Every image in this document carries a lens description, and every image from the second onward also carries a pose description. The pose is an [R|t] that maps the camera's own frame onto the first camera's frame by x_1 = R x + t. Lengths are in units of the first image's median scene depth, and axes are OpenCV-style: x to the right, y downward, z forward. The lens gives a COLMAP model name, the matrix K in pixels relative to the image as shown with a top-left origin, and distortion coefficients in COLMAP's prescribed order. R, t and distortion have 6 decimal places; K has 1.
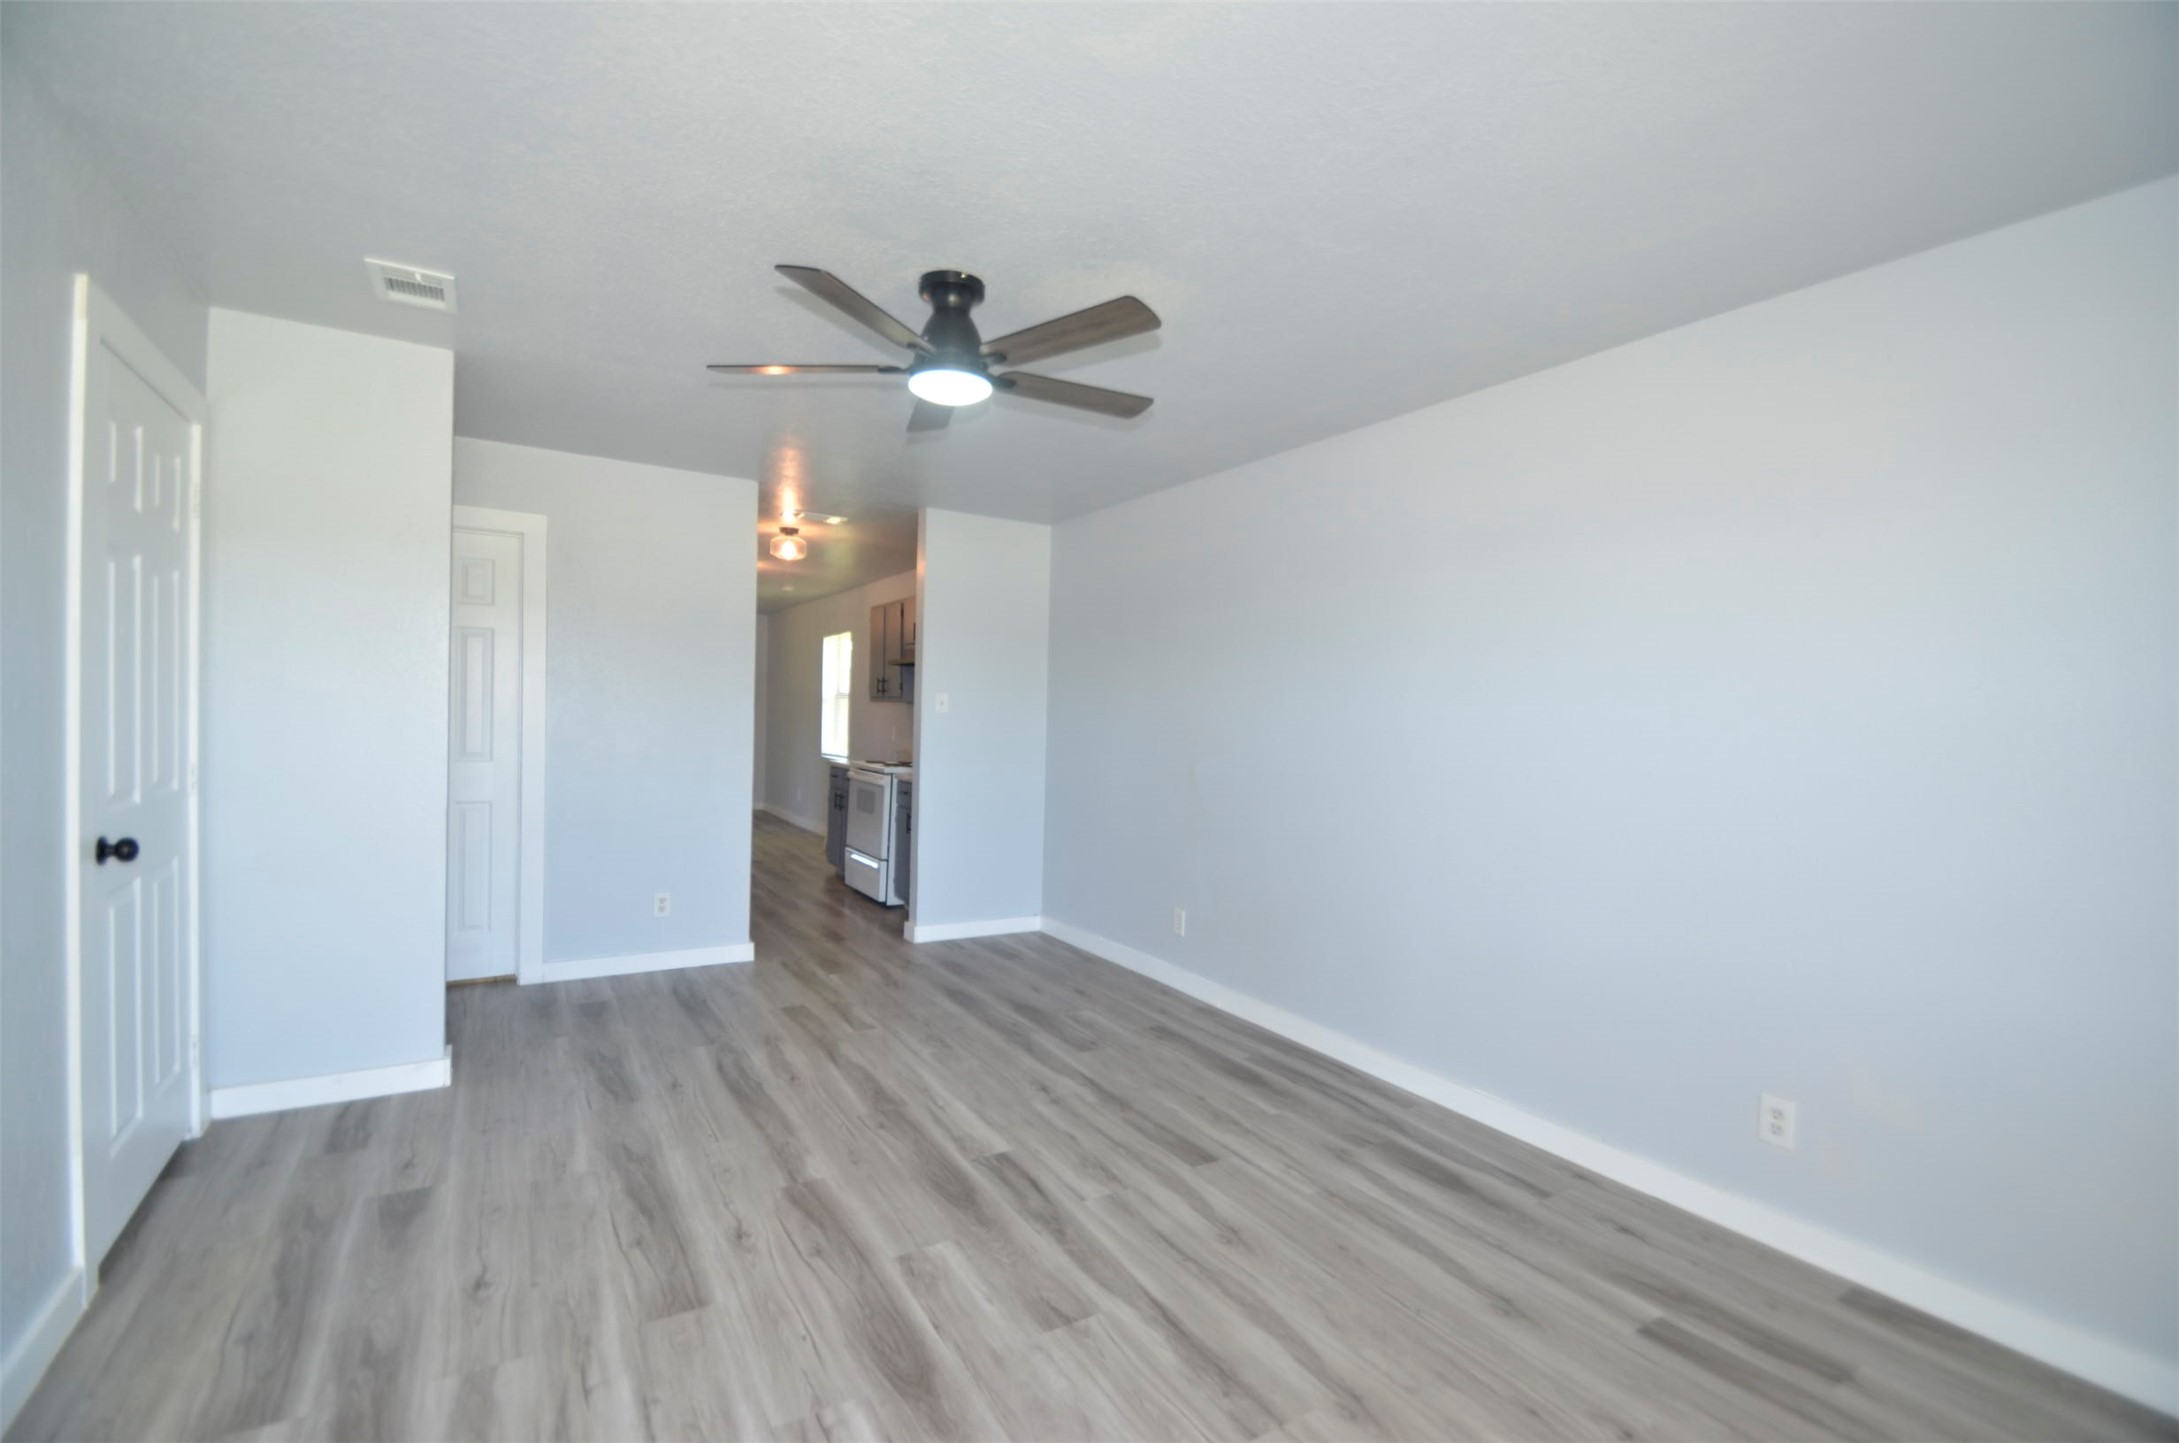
lens RADIAL K [[946.3, 0, 1083.1], [0, 946.3, 731.1], [0, 0, 1]] dist [0.019874, -0.020989]
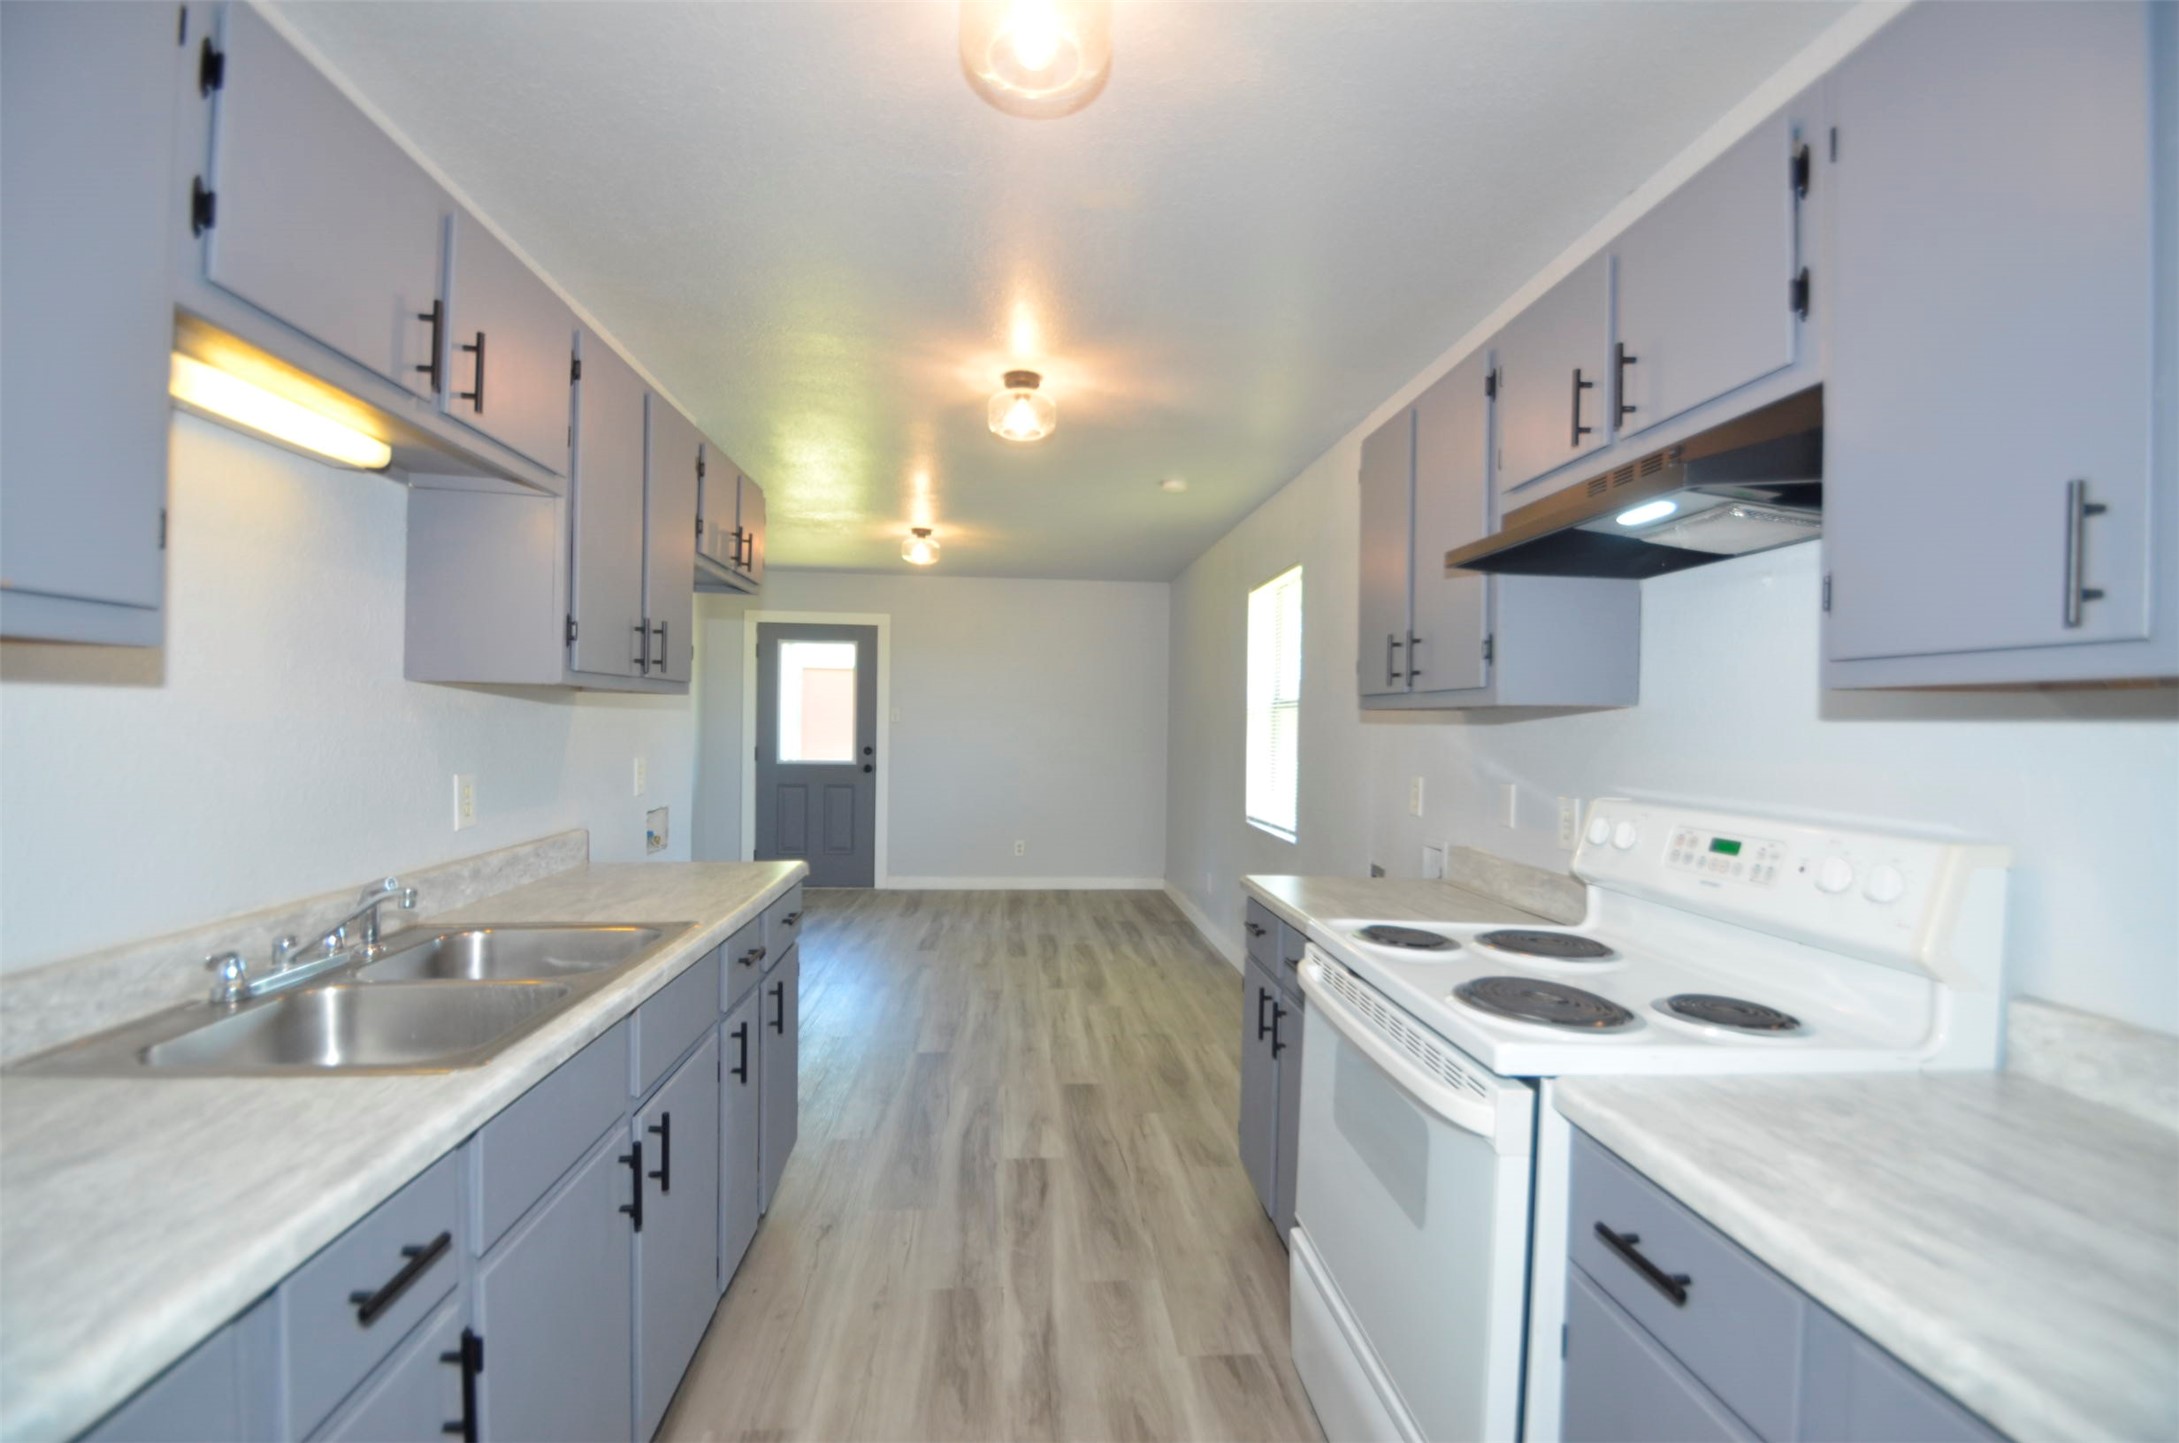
lens RADIAL K [[946.3, 0, 1083.1], [0, 946.3, 731.1], [0, 0, 1]] dist [0.019874, -0.020989]
pose [[0.894226, -0.006357, -0.447570, -0.355328], [-0.002887, 0.999796, -0.019967, -0.036120], [0.447606, 0.019147, 0.894026, 1.427861]]
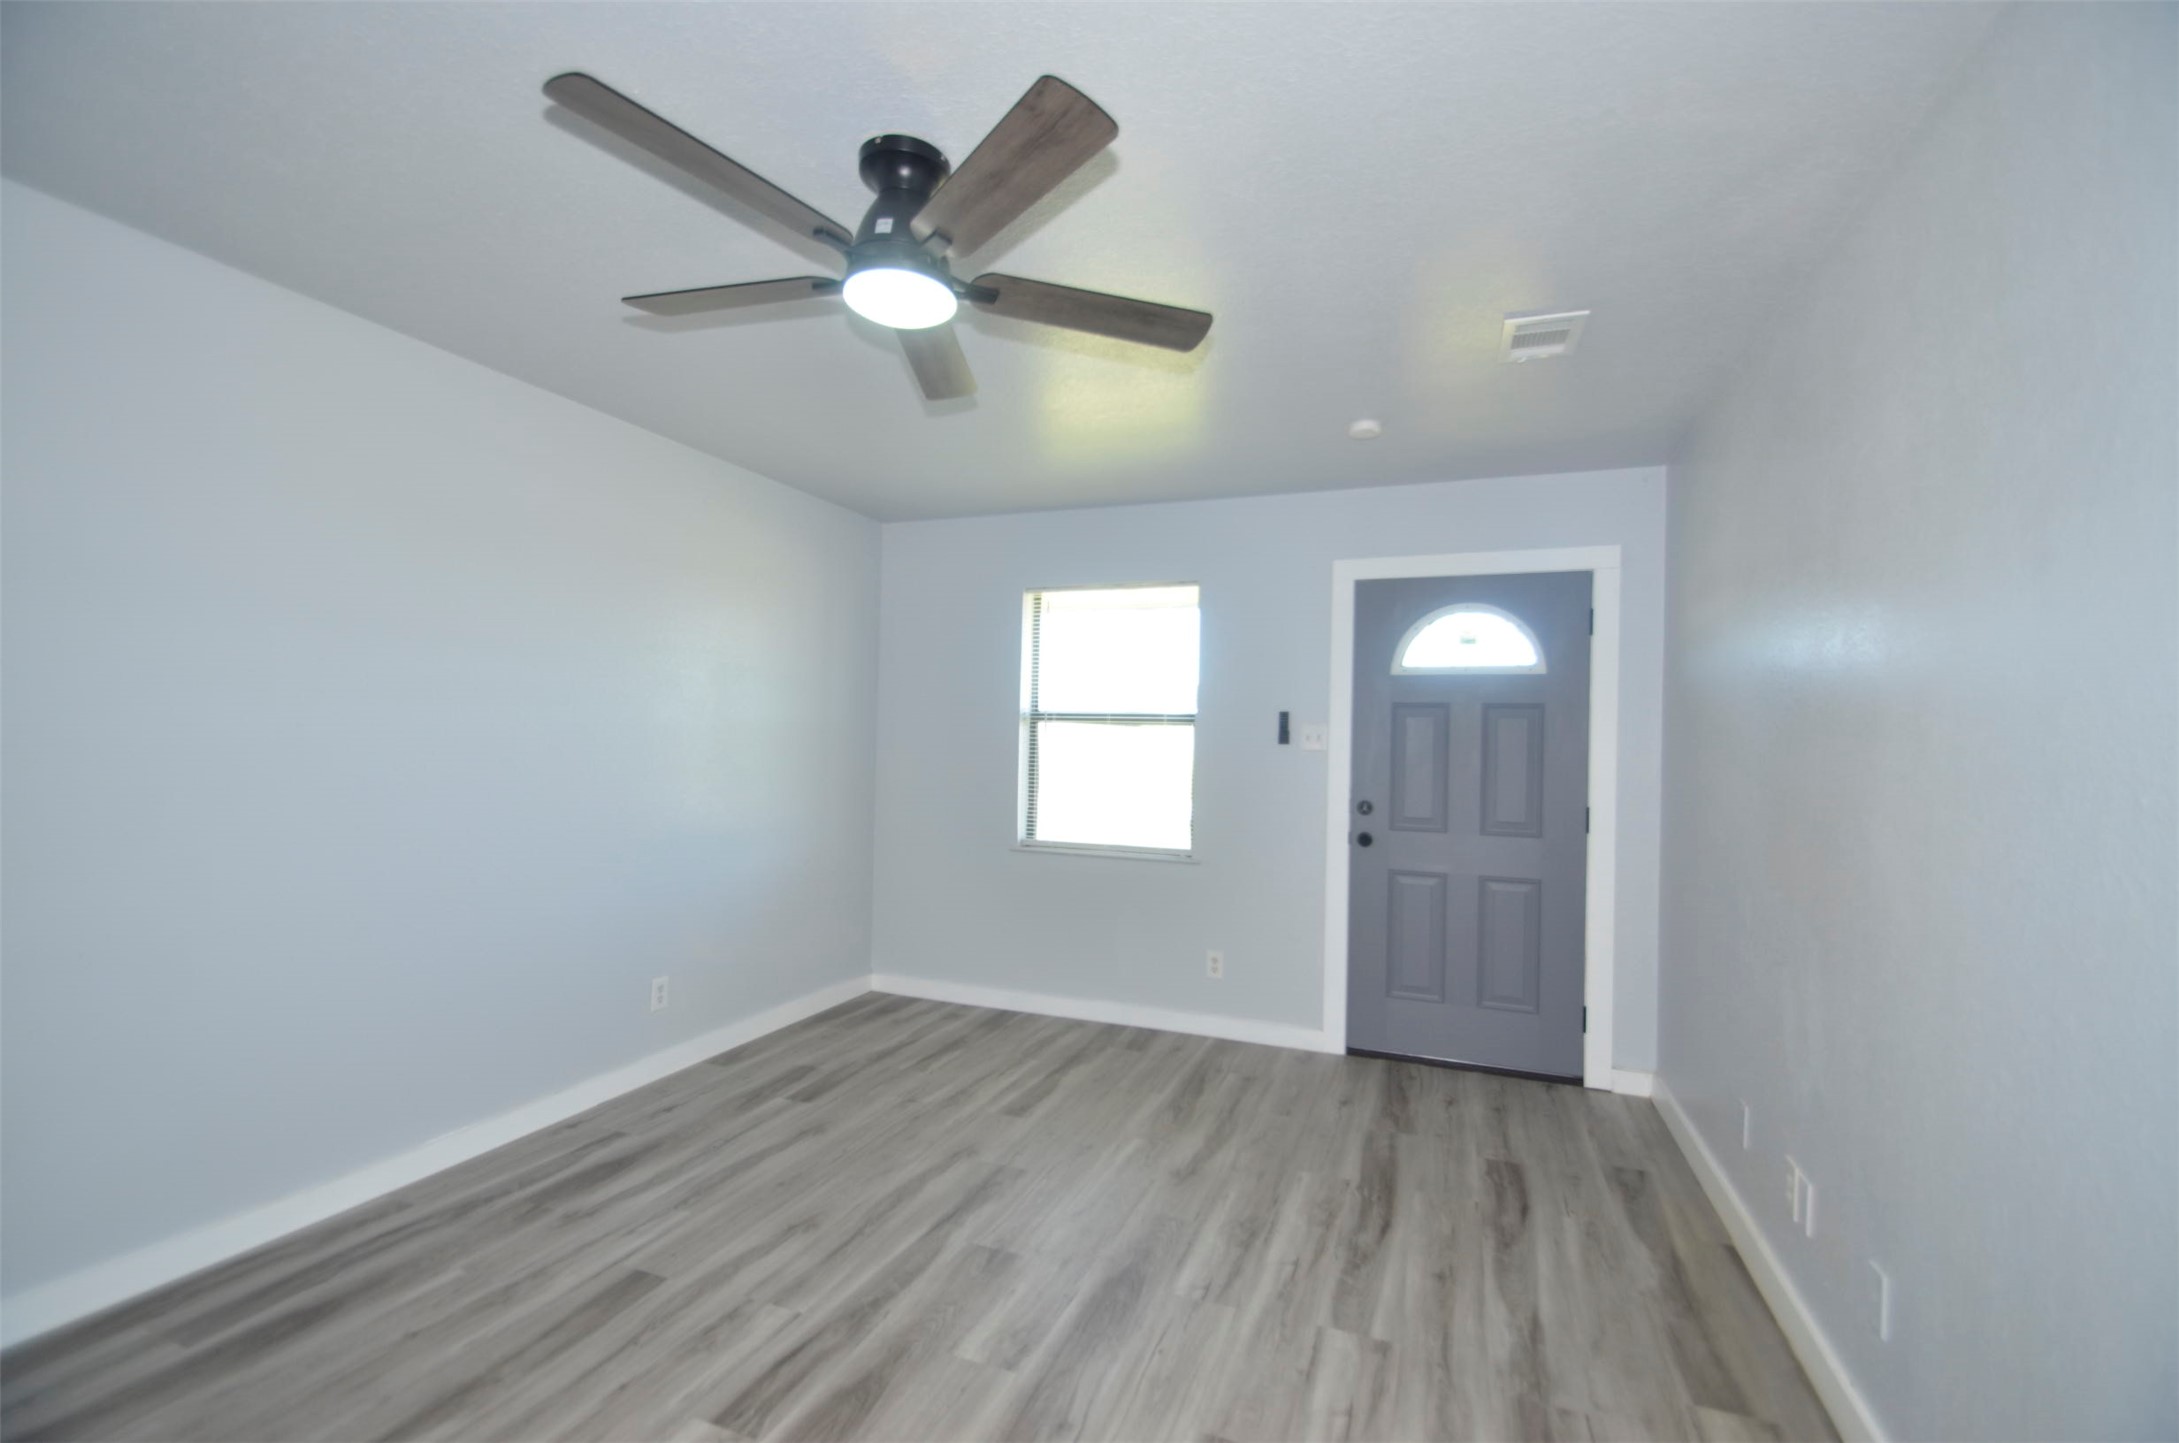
lens RADIAL K [[946.3, 0, 1083.1], [0, 946.3, 731.1], [0, 0, 1]] dist [0.019874, -0.020989]
pose [[-0.605341, -0.033487, 0.795261, -0.597924], [-0.023480, 0.999431, 0.024211, -0.038576], [-0.795619, -0.004017, -0.605783, 0.970140]]
